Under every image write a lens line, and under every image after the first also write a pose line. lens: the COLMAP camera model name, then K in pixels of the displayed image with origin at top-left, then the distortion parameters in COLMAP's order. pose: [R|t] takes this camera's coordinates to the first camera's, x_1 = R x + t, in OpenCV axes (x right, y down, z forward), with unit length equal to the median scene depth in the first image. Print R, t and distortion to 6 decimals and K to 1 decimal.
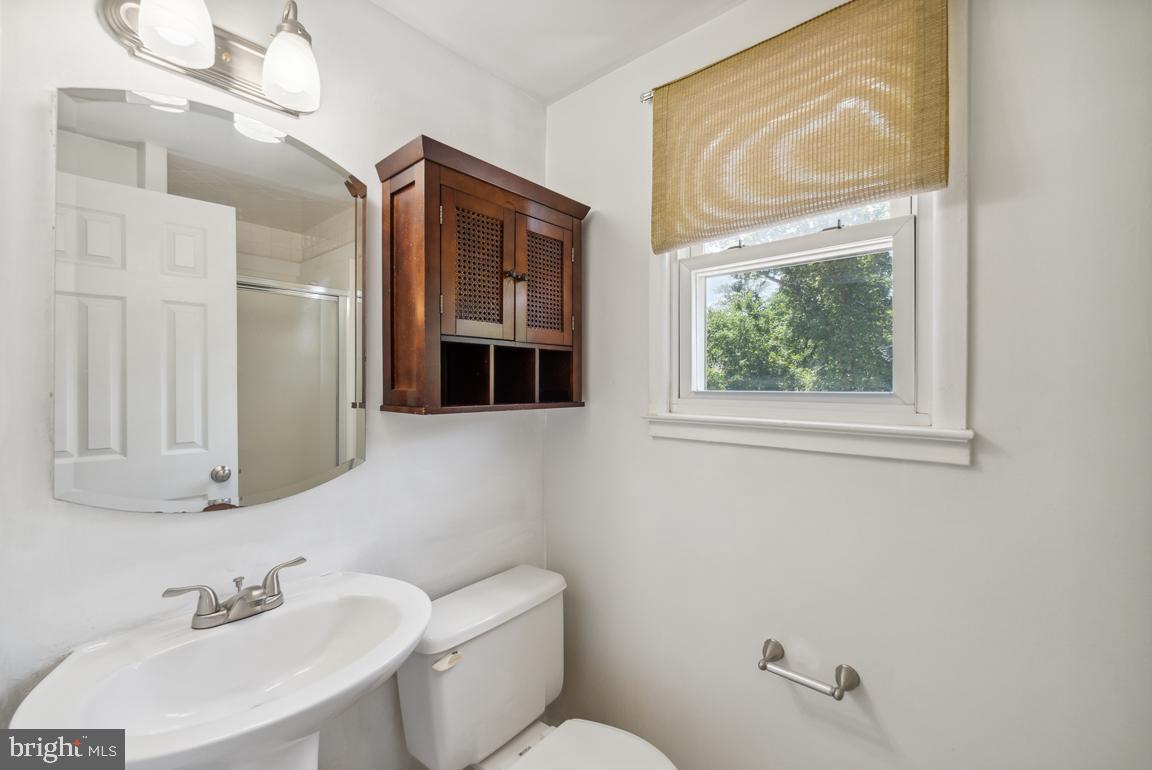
lens RADIAL K [[480.5, 0, 572.8], [0, 480.5, 383.4], [0, 0, 1]] dist [-0.000400, -0.000121]
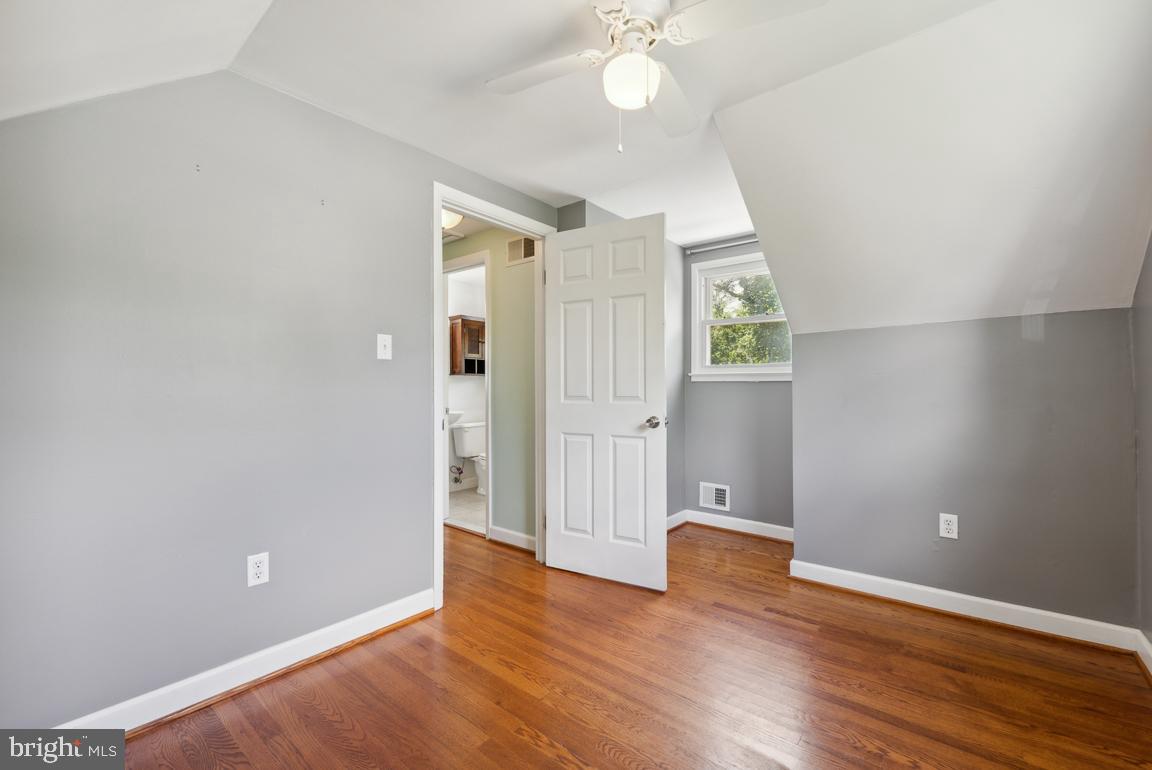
lens RADIAL K [[480.5, 0, 572.8], [0, 480.5, 383.4], [0, 0, 1]] dist [-0.000400, -0.000121]
pose [[0.999530, -0.001408, 0.030631, 0.558787], [0.001845, 0.999897, -0.014256, 0.191970], [-0.030608, 0.014306, 0.999429, -3.288430]]
